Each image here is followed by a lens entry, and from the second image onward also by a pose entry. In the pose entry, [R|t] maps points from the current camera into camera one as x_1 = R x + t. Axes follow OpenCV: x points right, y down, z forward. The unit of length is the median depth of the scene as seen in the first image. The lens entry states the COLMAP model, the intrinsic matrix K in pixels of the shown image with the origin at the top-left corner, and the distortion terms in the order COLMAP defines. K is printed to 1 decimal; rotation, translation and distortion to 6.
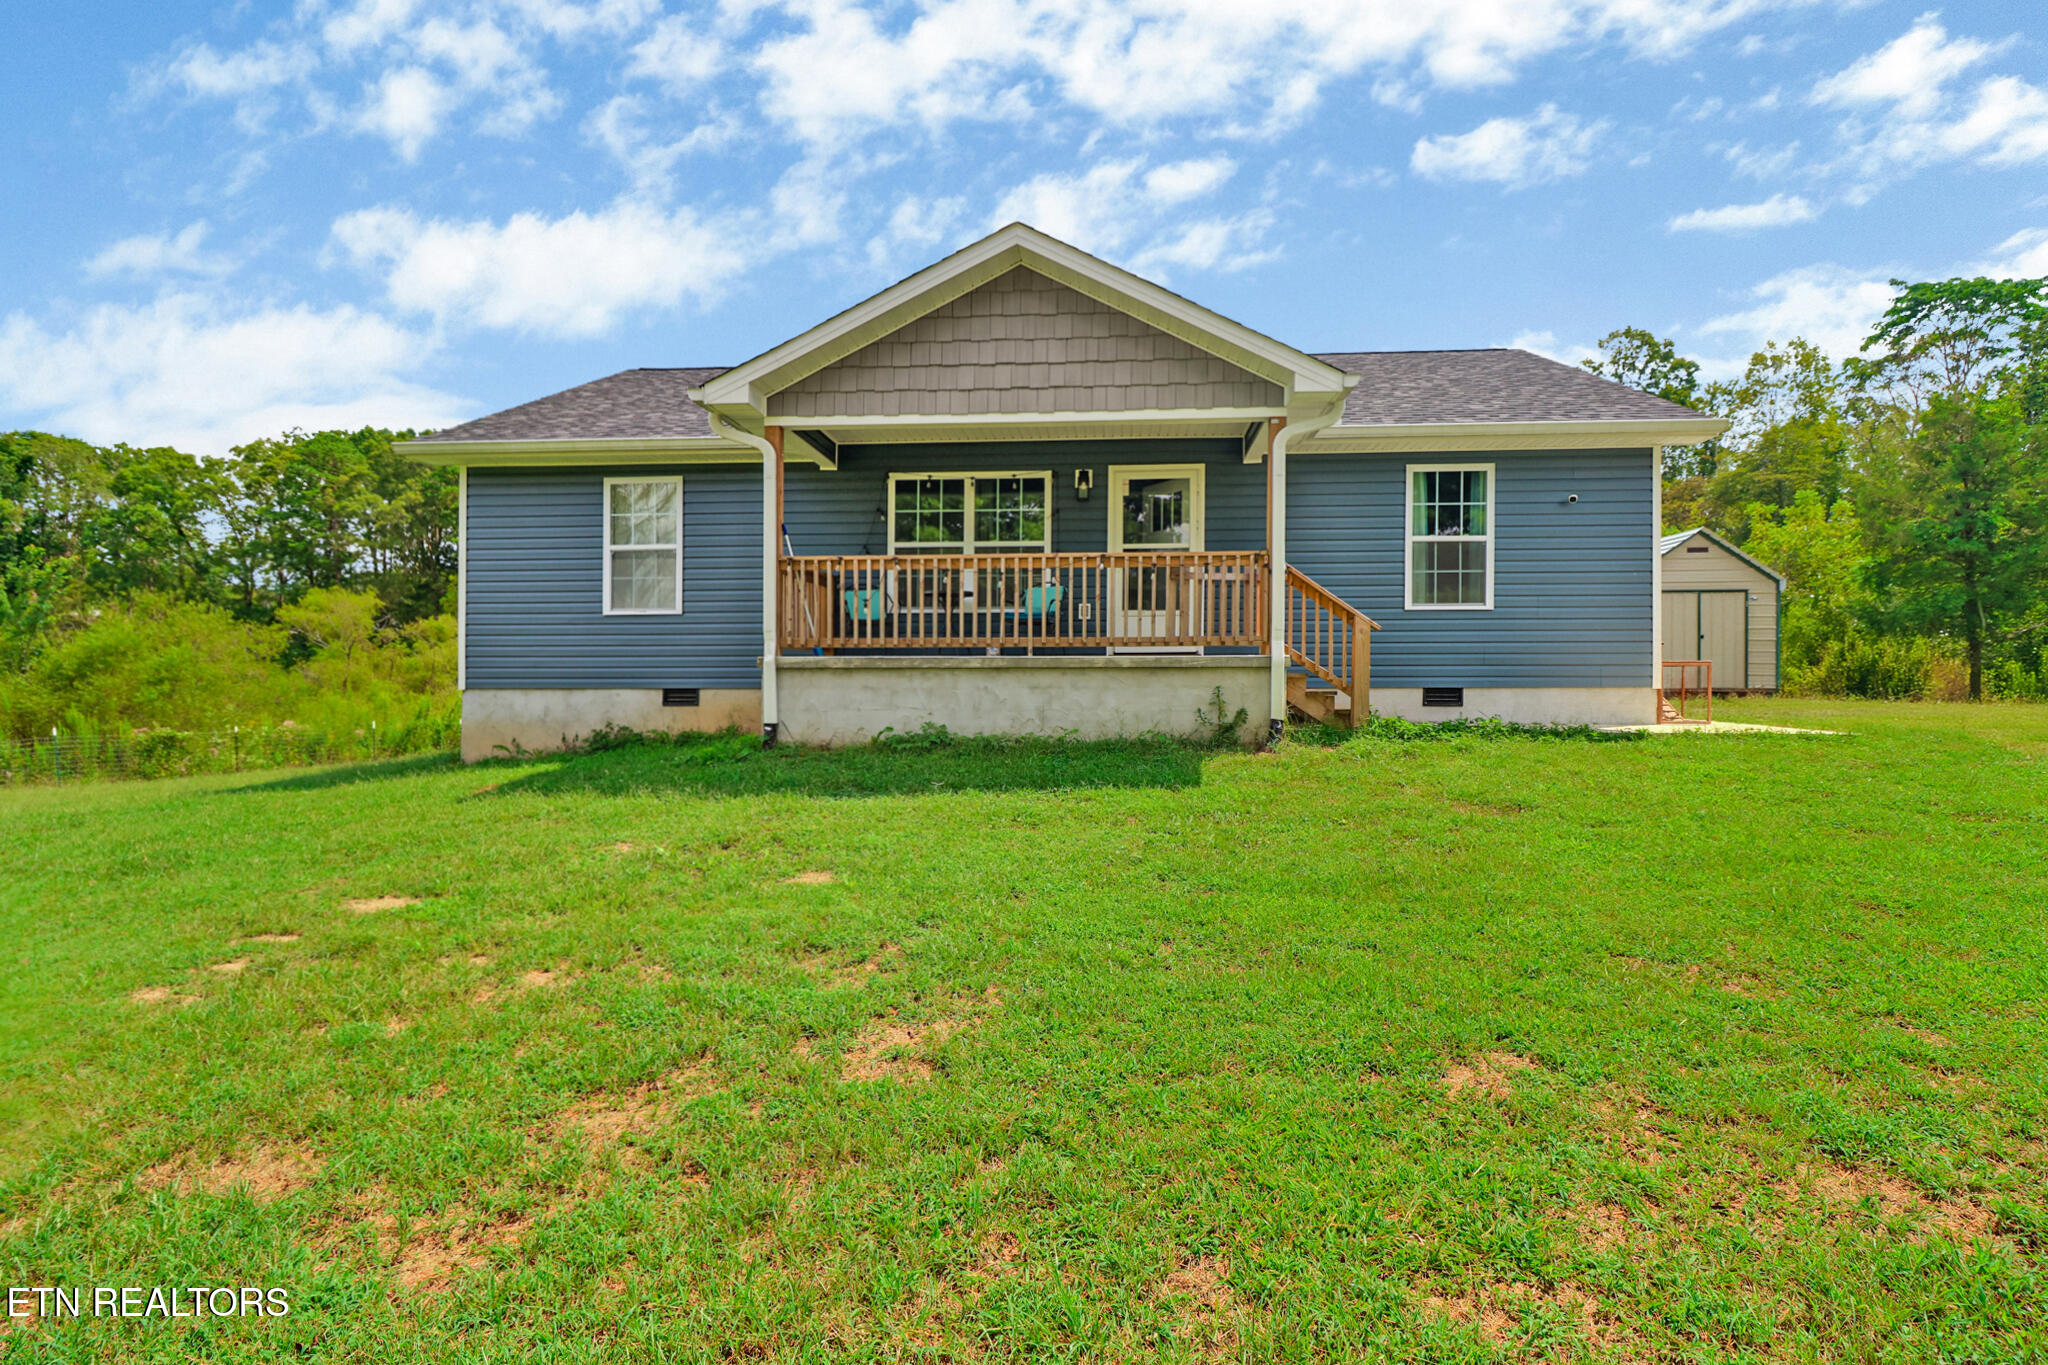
lens RADIAL K [[950.8, 0, 1064.9], [0, 950.8, 681.7], [0, 0, 1]] dist [-0.012855, 0.000534]
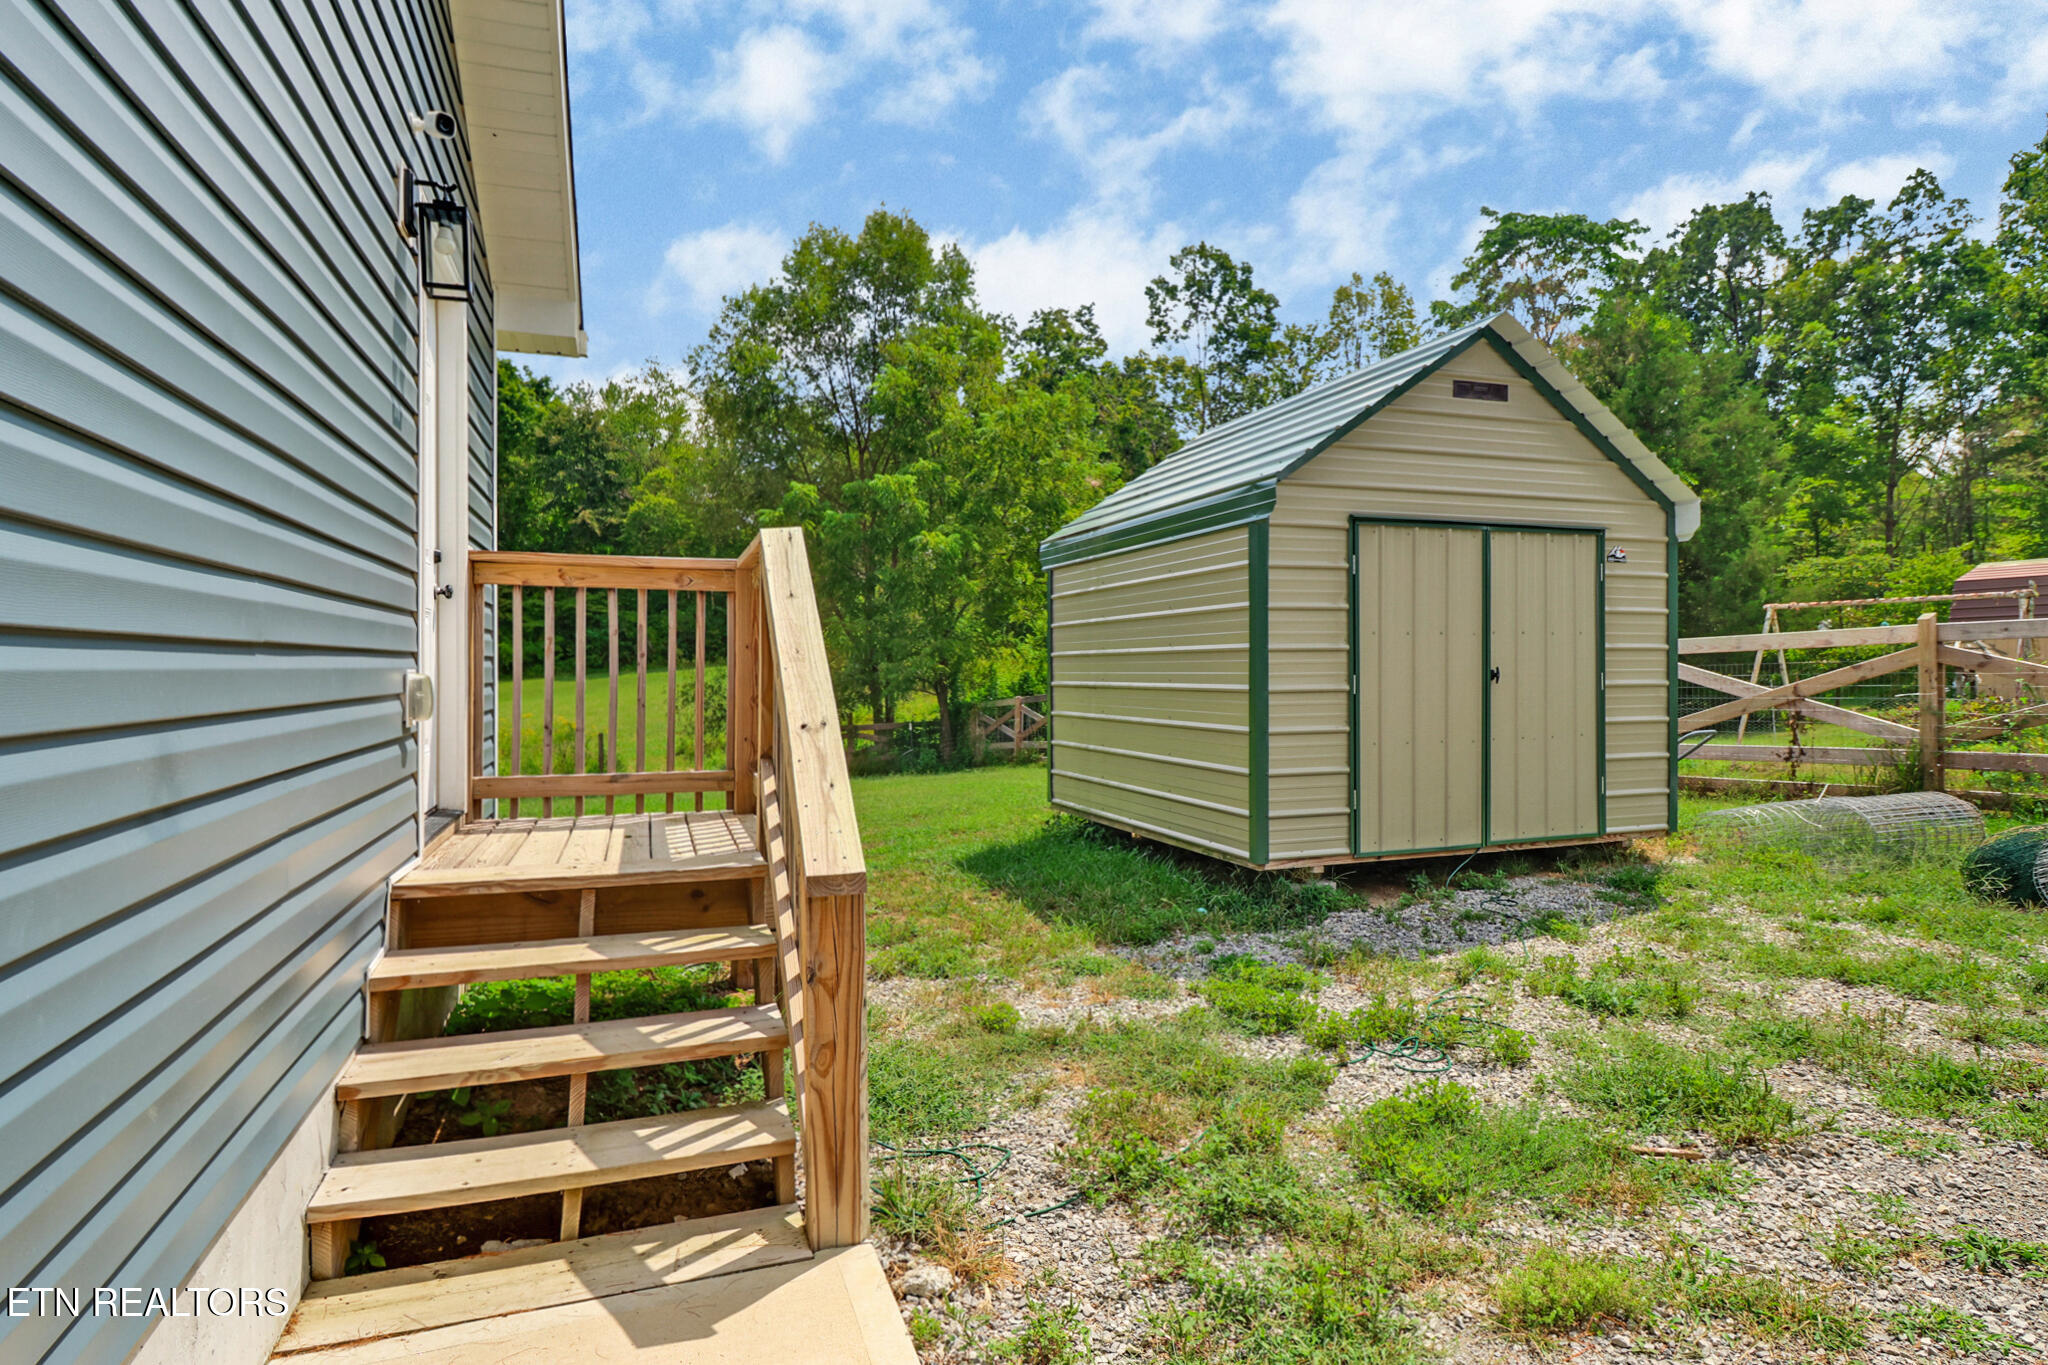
lens RADIAL K [[1116.3, 0, 1023.4], [0, 1116.3, 661.3], [0, 0, 1]] dist [-0.013147, -0.001576]
pose [[0.926765, 0.004311, 0.375616, 0.677628], [-0.001420, 0.999967, -0.007972, -0.083049], [-0.375638, 0.006854, 0.926741, 1.235995]]
